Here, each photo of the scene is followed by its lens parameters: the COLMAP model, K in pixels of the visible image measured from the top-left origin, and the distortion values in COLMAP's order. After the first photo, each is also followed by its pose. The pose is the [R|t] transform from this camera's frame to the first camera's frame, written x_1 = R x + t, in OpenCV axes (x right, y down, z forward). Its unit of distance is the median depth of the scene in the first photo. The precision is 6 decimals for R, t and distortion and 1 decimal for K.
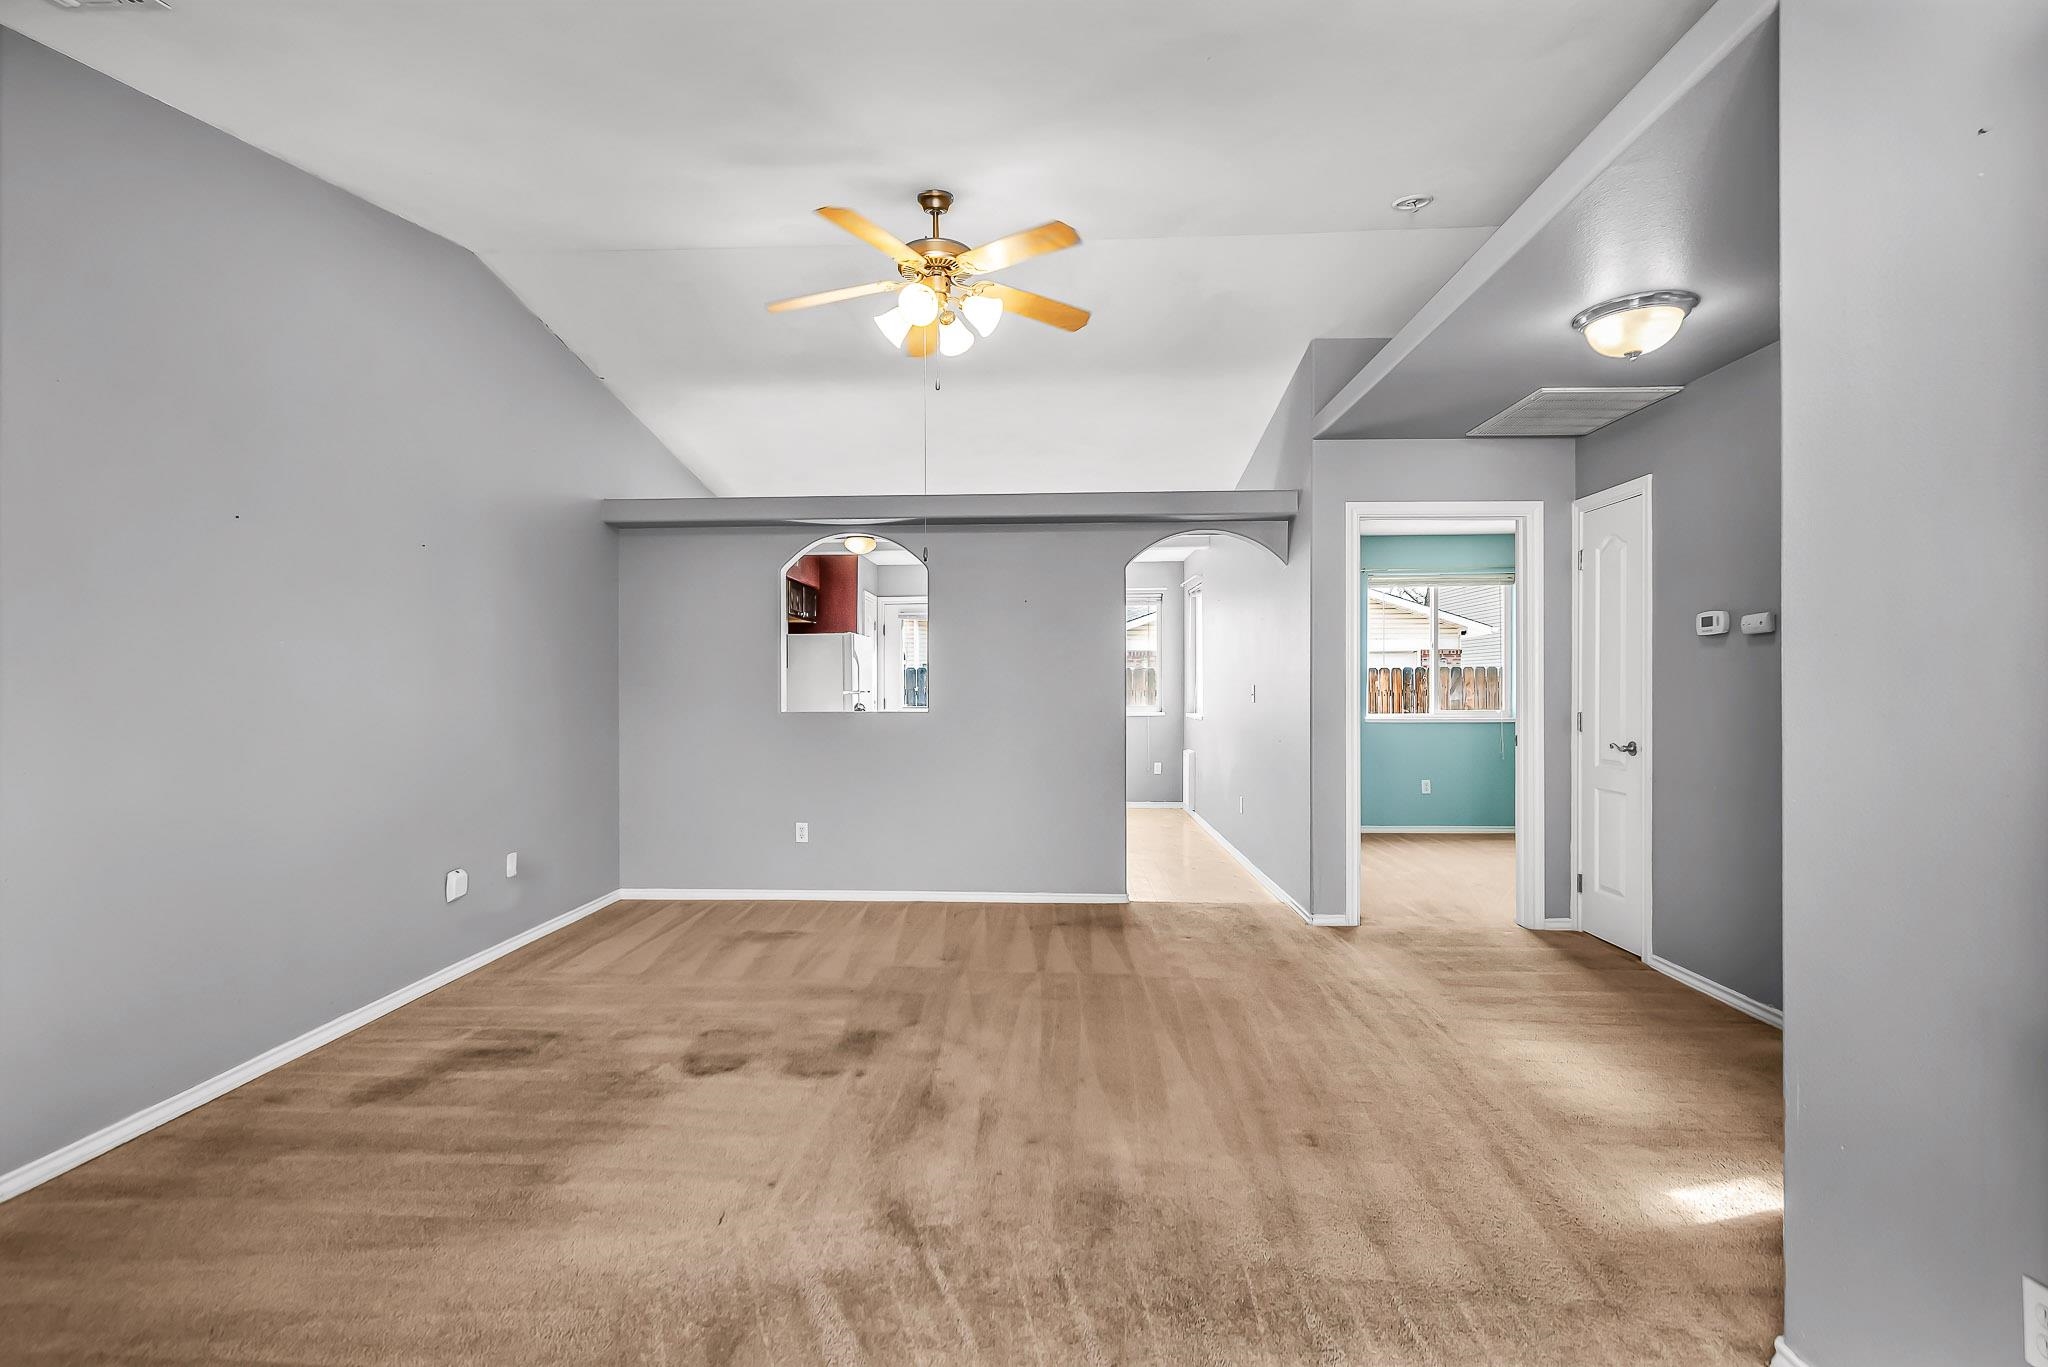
lens RADIAL K [[917.7, 0, 987.3], [0, 917.7, 691.2], [0, 0, 1]] dist [0.000096, -0.000034]
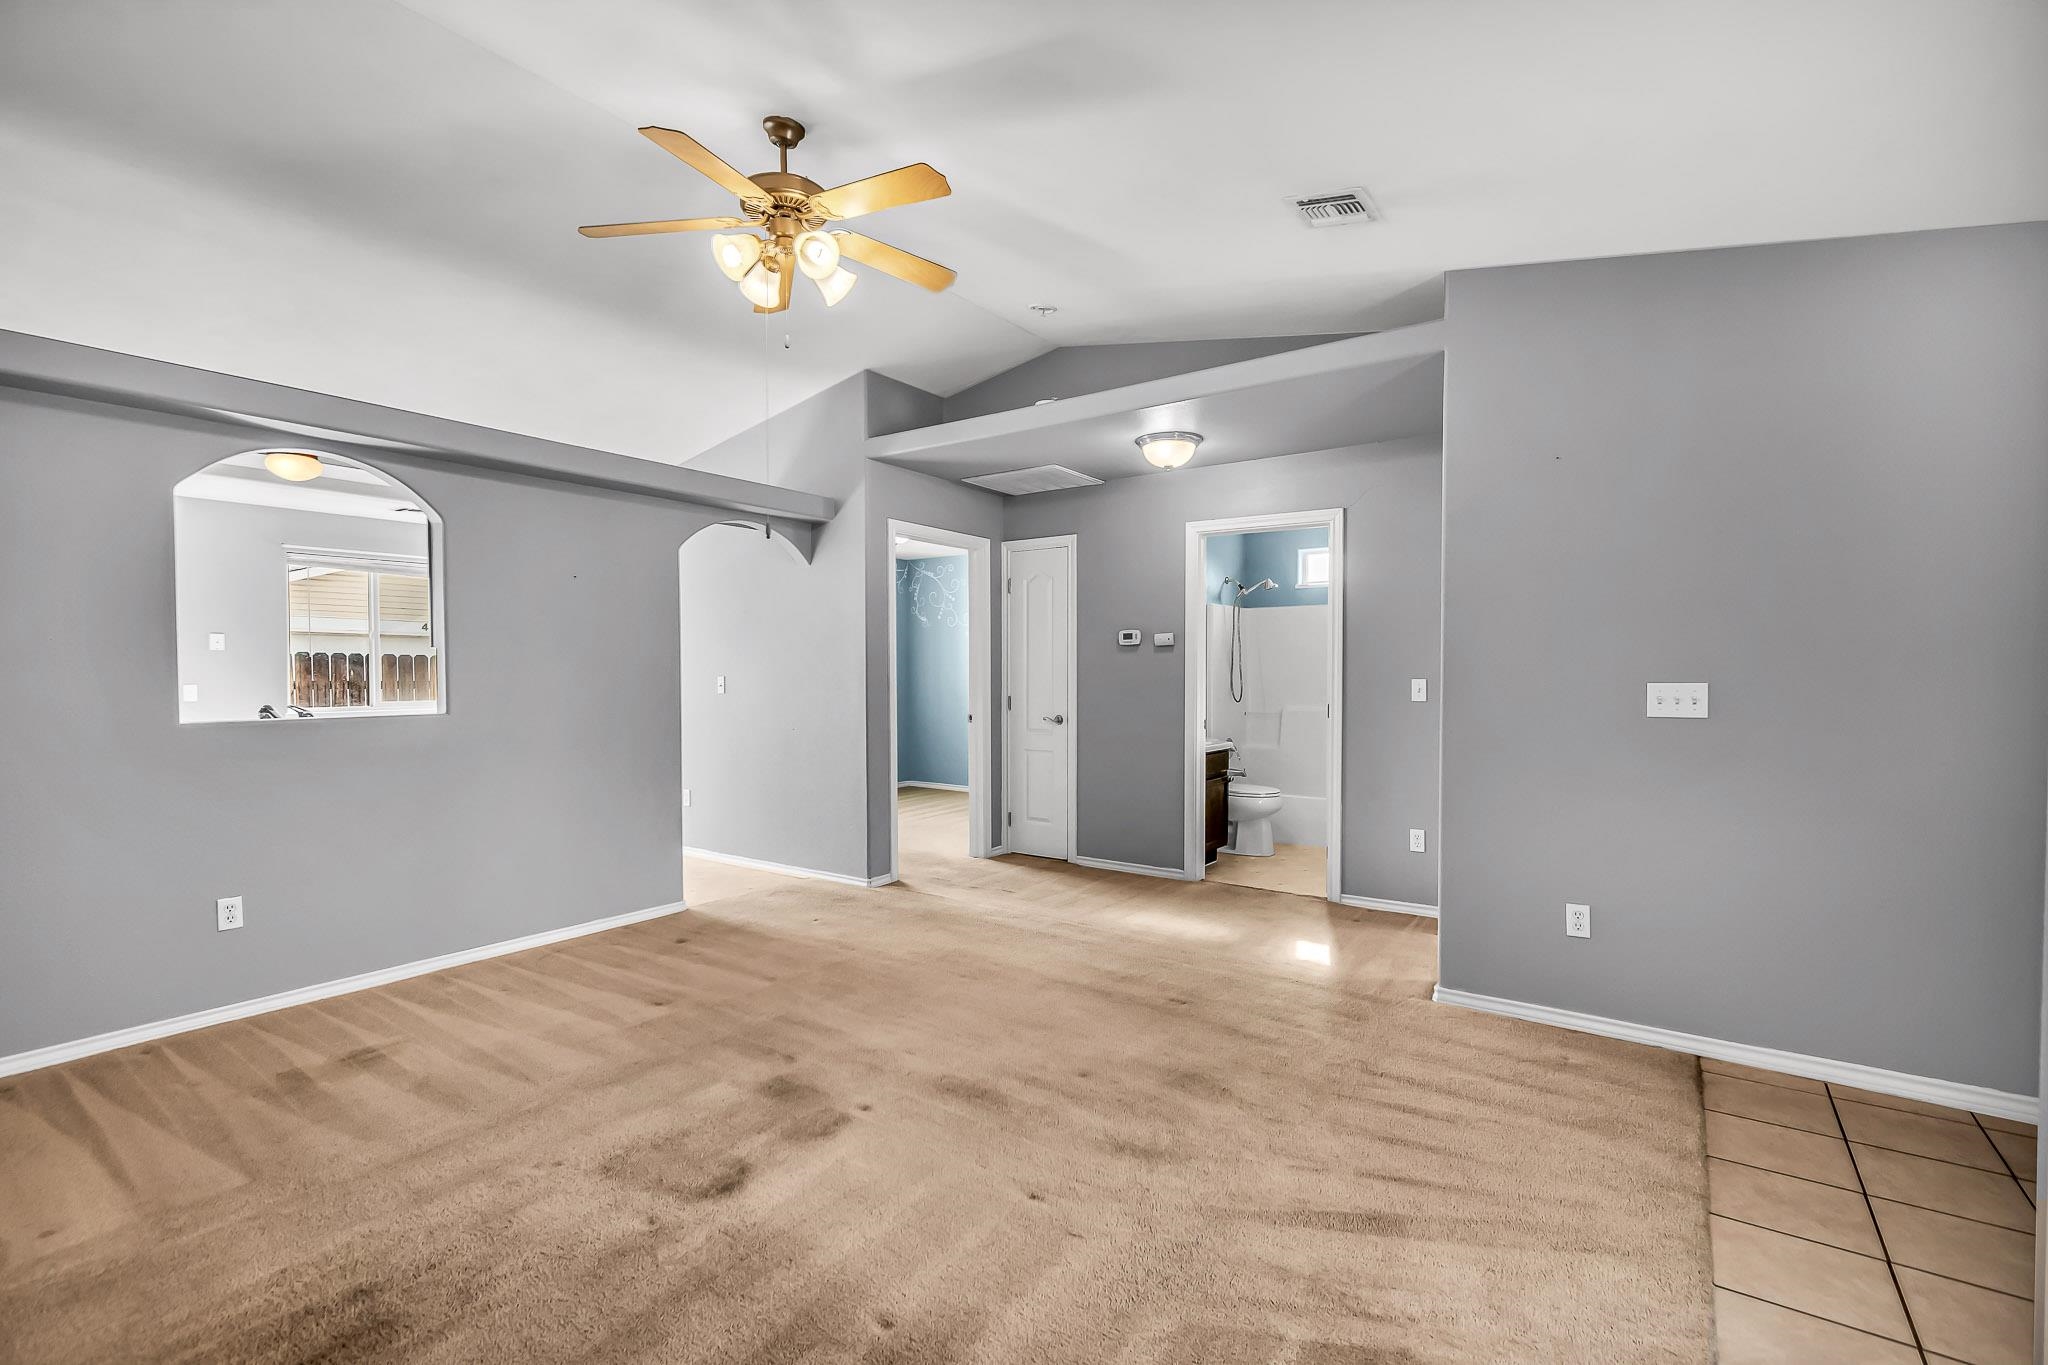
lens RADIAL K [[921.3, 0, 1022.7], [0, 921.3, 692.7], [0, 0, 1]] dist [0.002570, -0.000040]
pose [[0.539567, -0.021018, 0.841680, -0.631367], [0.003294, 0.999733, 0.022853, -0.015308], [-0.841936, -0.009558, 0.539492, 0.286357]]
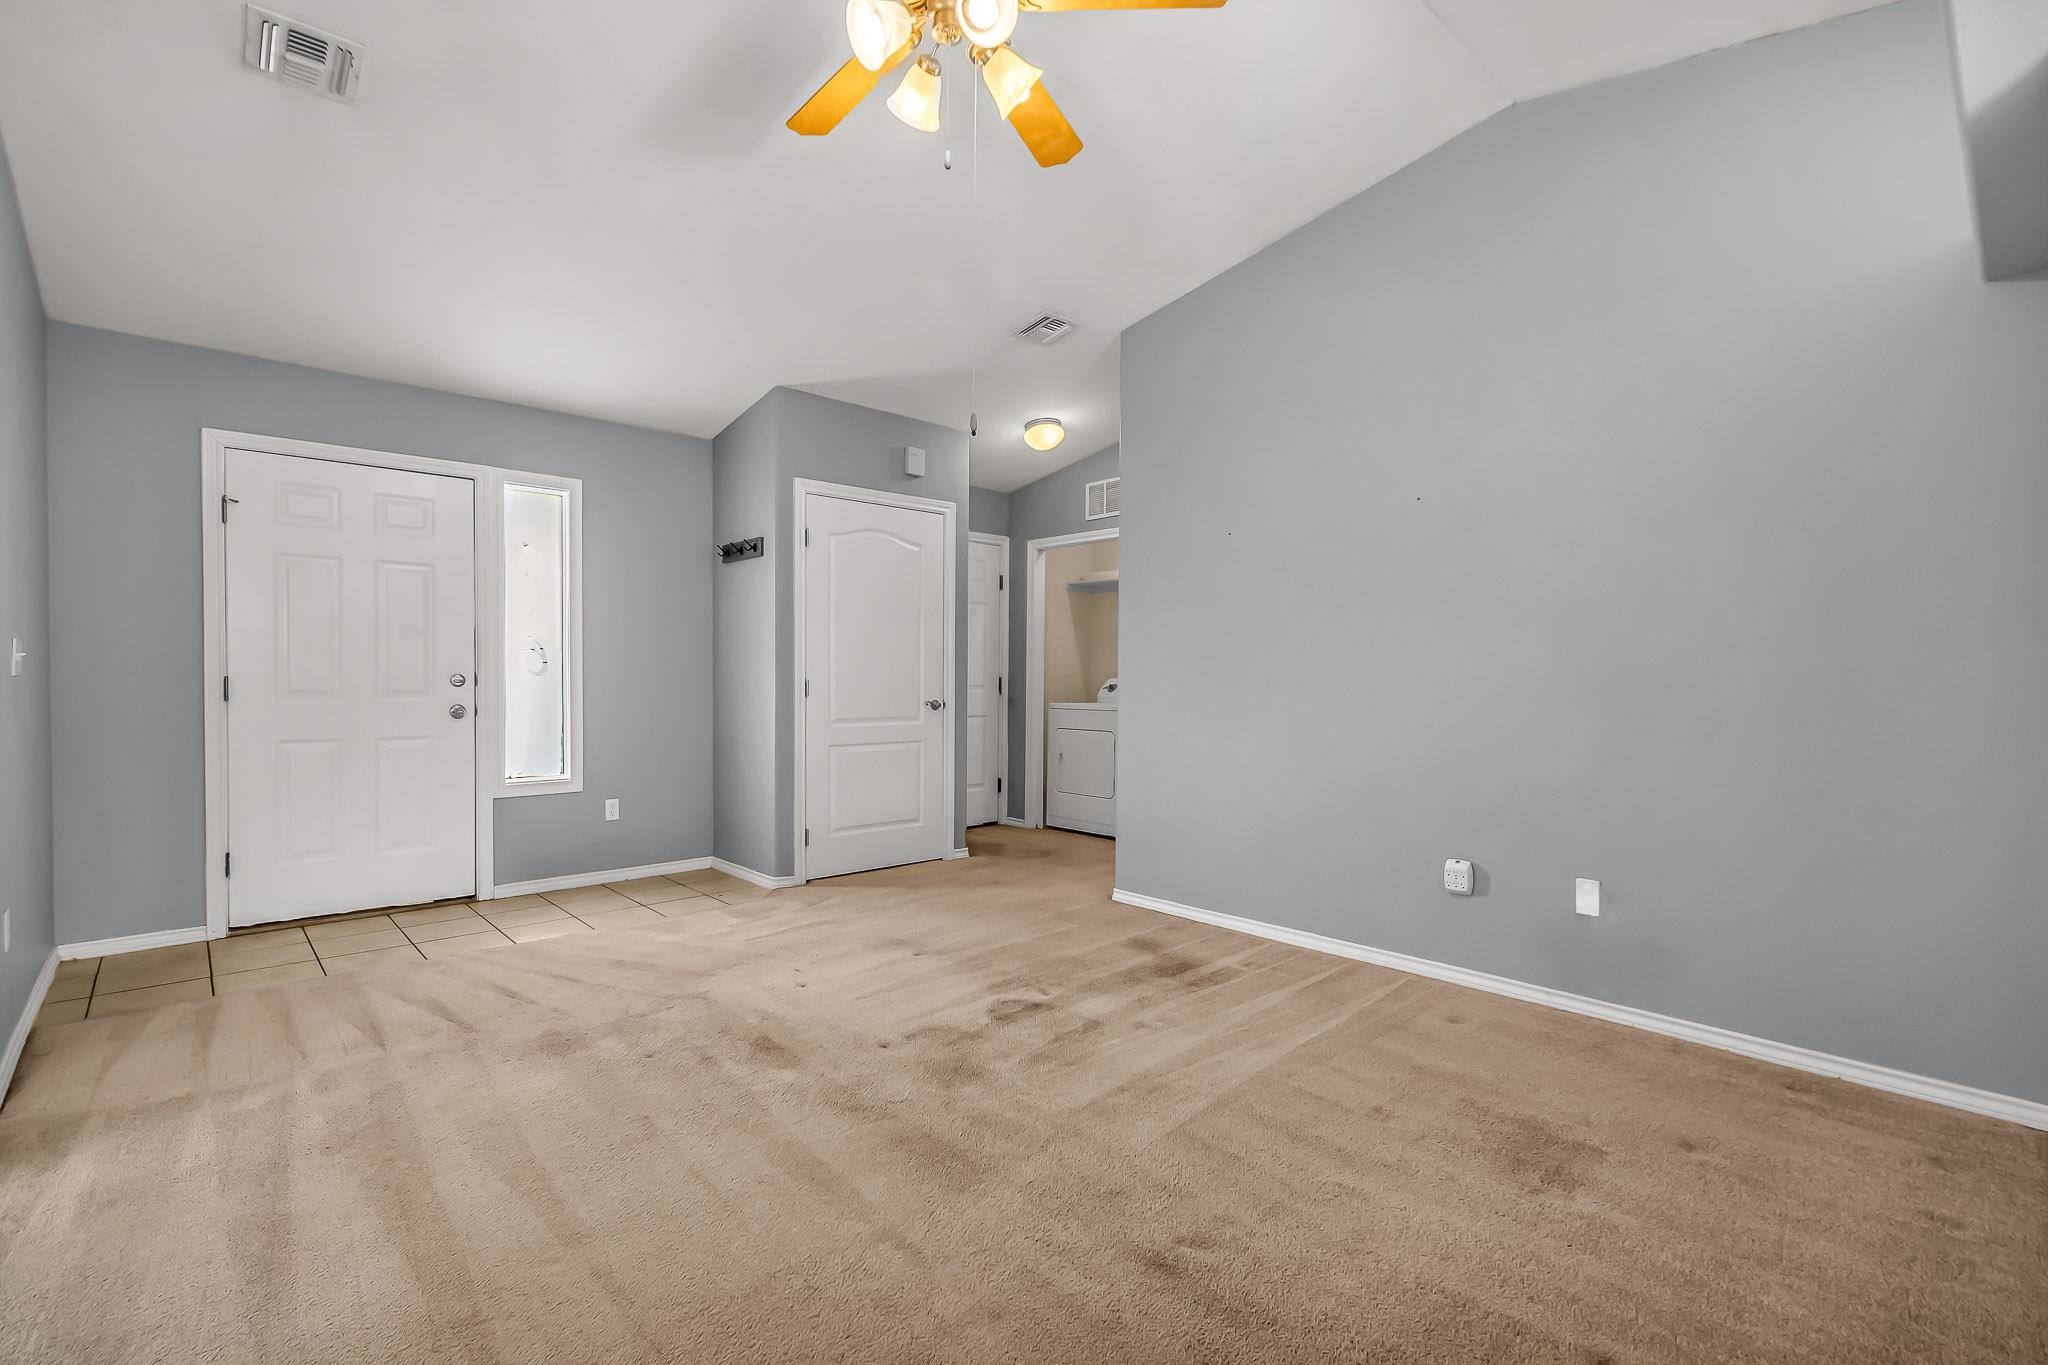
lens RADIAL K [[921.3, 0, 1022.7], [0, 921.3, 692.7], [0, 0, 1]] dist [0.002570, -0.000040]
pose [[-0.698716, 0.011570, -0.715306, 0.341834], [-0.004105, 0.999788, 0.020181, 0.022862], [0.715388, 0.017037, -0.698520, 1.358652]]
